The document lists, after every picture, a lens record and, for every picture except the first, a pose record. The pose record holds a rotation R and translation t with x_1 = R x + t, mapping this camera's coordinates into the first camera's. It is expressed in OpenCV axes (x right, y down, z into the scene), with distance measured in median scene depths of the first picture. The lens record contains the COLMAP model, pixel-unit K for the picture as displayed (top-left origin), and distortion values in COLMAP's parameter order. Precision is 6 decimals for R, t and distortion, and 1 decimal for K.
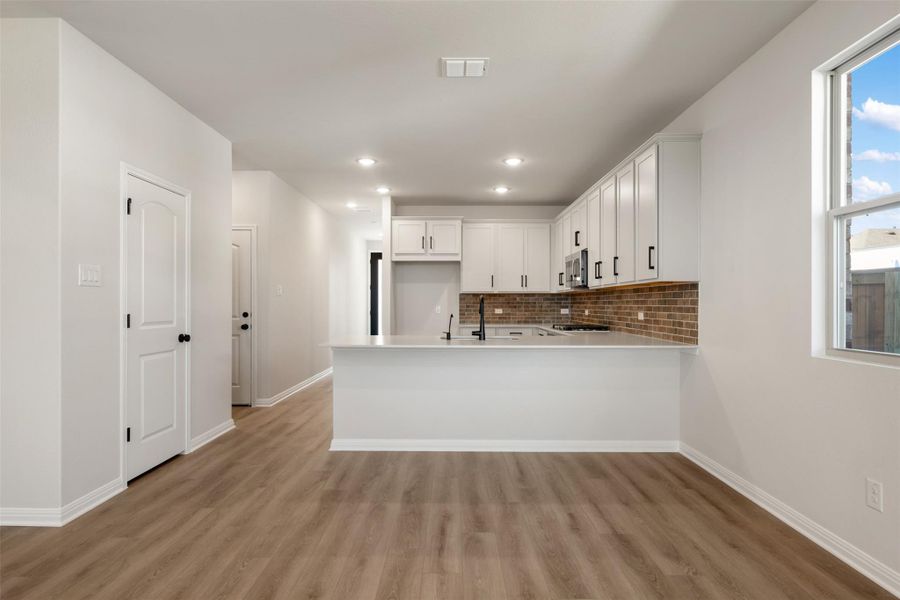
lens RADIAL K [[494.9, 0, 447.9], [0, 494.9, 303.0], [0, 0, 1]] dist [-0.003505, -0.000422]
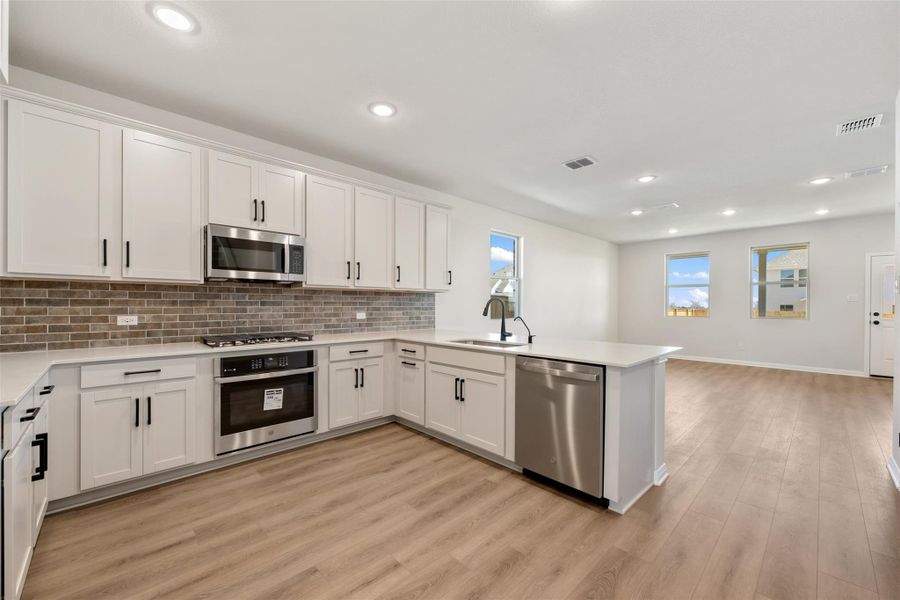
lens RADIAL K [[356.0, 0, 450.4], [0, 356.0, 305.0], [0, 0, 1]] dist [0.001109, 0.000725]
pose [[-0.697086, -0.005157, 0.716969, -0.237980], [-0.006333, 0.999979, 0.001035, -0.000539], [-0.716959, -0.003819, -0.697105, 0.967661]]
